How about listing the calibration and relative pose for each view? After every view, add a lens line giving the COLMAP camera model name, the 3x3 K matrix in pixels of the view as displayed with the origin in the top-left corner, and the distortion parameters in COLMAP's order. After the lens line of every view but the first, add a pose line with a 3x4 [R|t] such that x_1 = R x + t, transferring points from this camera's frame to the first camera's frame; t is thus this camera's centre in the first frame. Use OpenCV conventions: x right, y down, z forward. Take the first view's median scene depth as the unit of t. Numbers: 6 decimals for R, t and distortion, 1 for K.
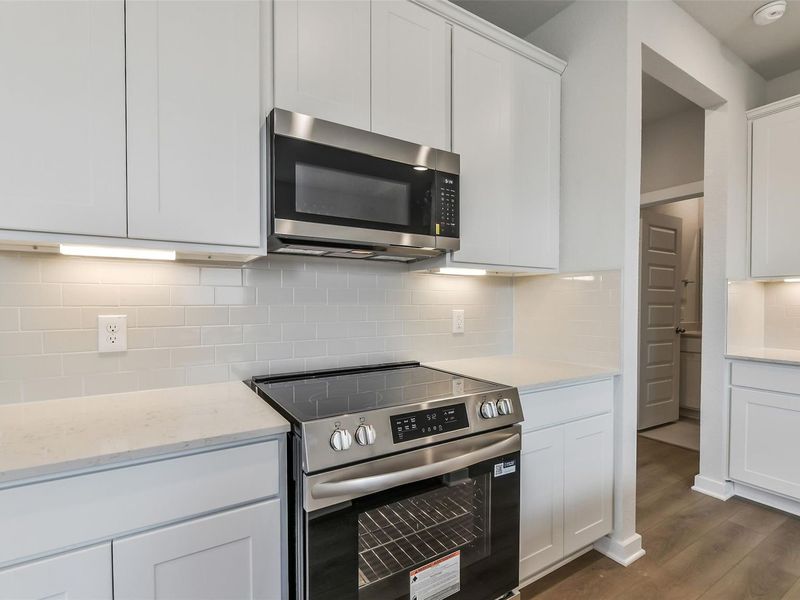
lens RADIAL K [[392.7, 0, 401.4], [0, 392.7, 309.2], [0, 0, 1]] dist [0.006191, -0.002978]
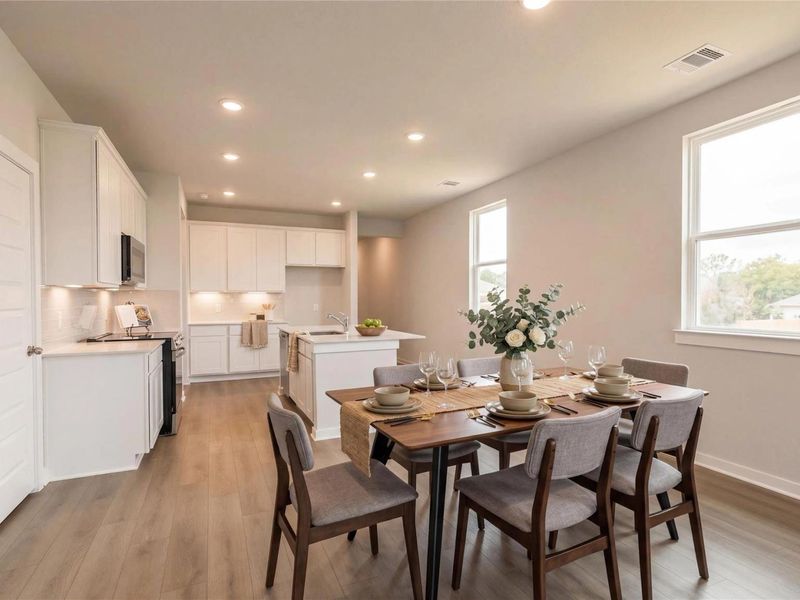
lens RADIAL K [[422.9, 0, 401.8], [0, 422.9, 303.0], [0, 0, 1]] dist [0.010178, -0.001252]
pose [[0.156754, -0.012650, 0.987557, -2.033291], [0.018673, 0.999777, 0.009842, -0.017312], [-0.987461, 0.016897, 0.156955, -0.932753]]
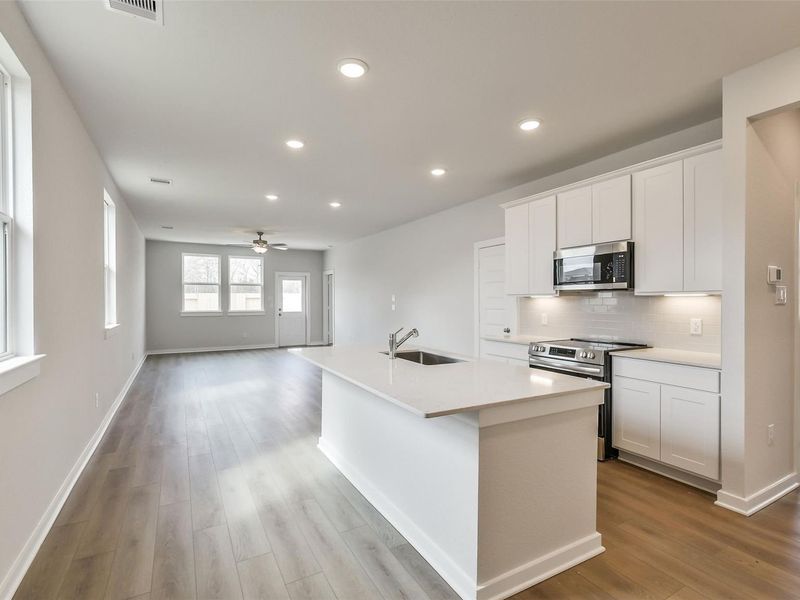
lens RADIAL K [[392.7, 0, 398.2], [0, 392.7, 303.3], [0, 0, 1]] dist [0.006191, -0.002978]
pose [[-0.053222, 0.005260, -0.998569, 2.025637], [-0.013988, 0.999884, 0.006012, -0.059421], [0.998485, 0.014288, -0.053142, -0.072803]]
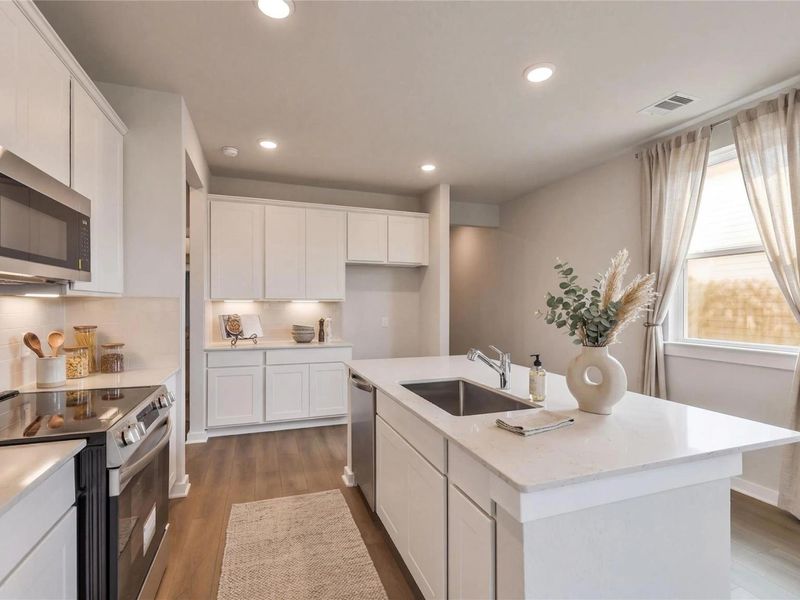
lens RADIAL K [[392.7, 0, 395.6], [0, 392.7, 307.1], [0, 0, 1]] dist [0.006191, -0.002978]
pose [[0.220943, -0.006530, 0.975265, -0.702023], [0.009716, 0.999943, 0.004494, -0.067311], [-0.975238, 0.008482, 0.220994, -0.113542]]
